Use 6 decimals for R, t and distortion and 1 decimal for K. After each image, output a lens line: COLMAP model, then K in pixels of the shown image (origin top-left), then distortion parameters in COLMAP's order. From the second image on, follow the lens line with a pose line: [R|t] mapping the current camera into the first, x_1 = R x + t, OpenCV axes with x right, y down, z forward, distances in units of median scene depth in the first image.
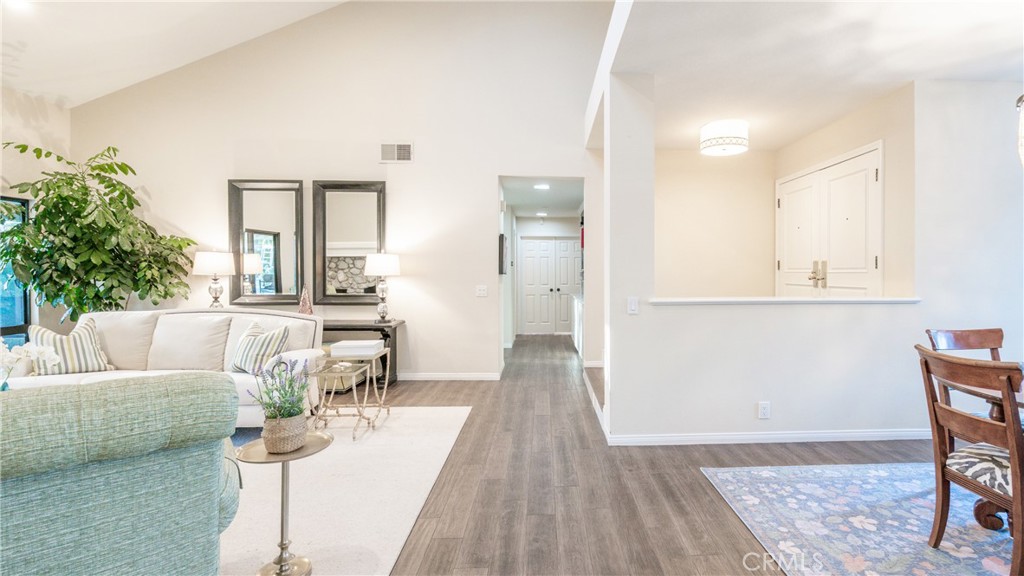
lens RADIAL K [[482.8, 0, 514.2], [0, 482.8, 285.2], [0, 0, 1]] dist [-0.001781, 0.002518]
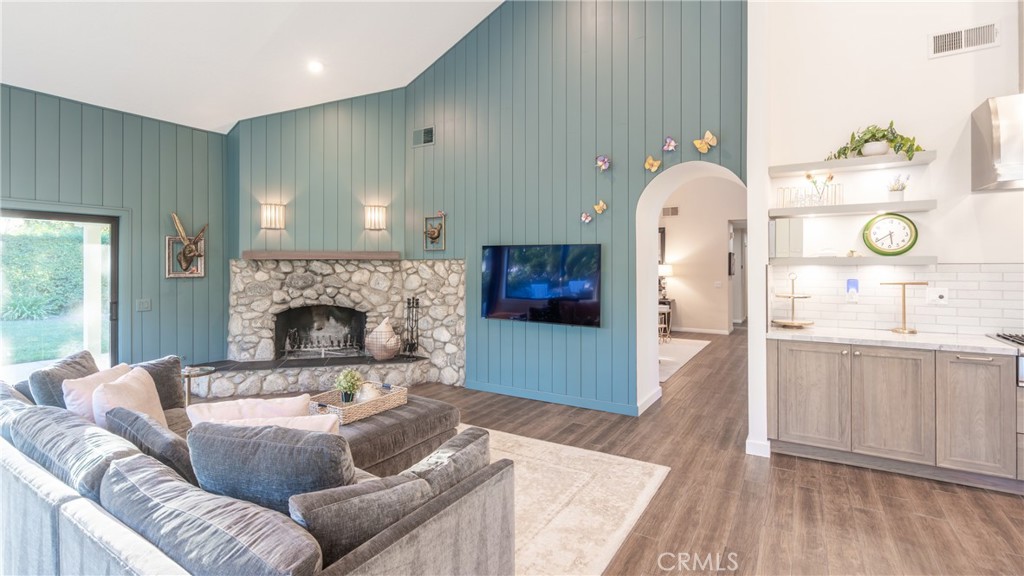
lens RADIAL K [[482.8, 0, 513.5], [0, 482.8, 264.3], [0, 0, 1]] dist [-0.001781, 0.002518]
pose [[0.881076, 0.003535, -0.472961, 0.121050], [-0.009470, 0.999903, -0.010169, -0.040534], [0.472879, 0.013439, 0.881025, -1.023553]]
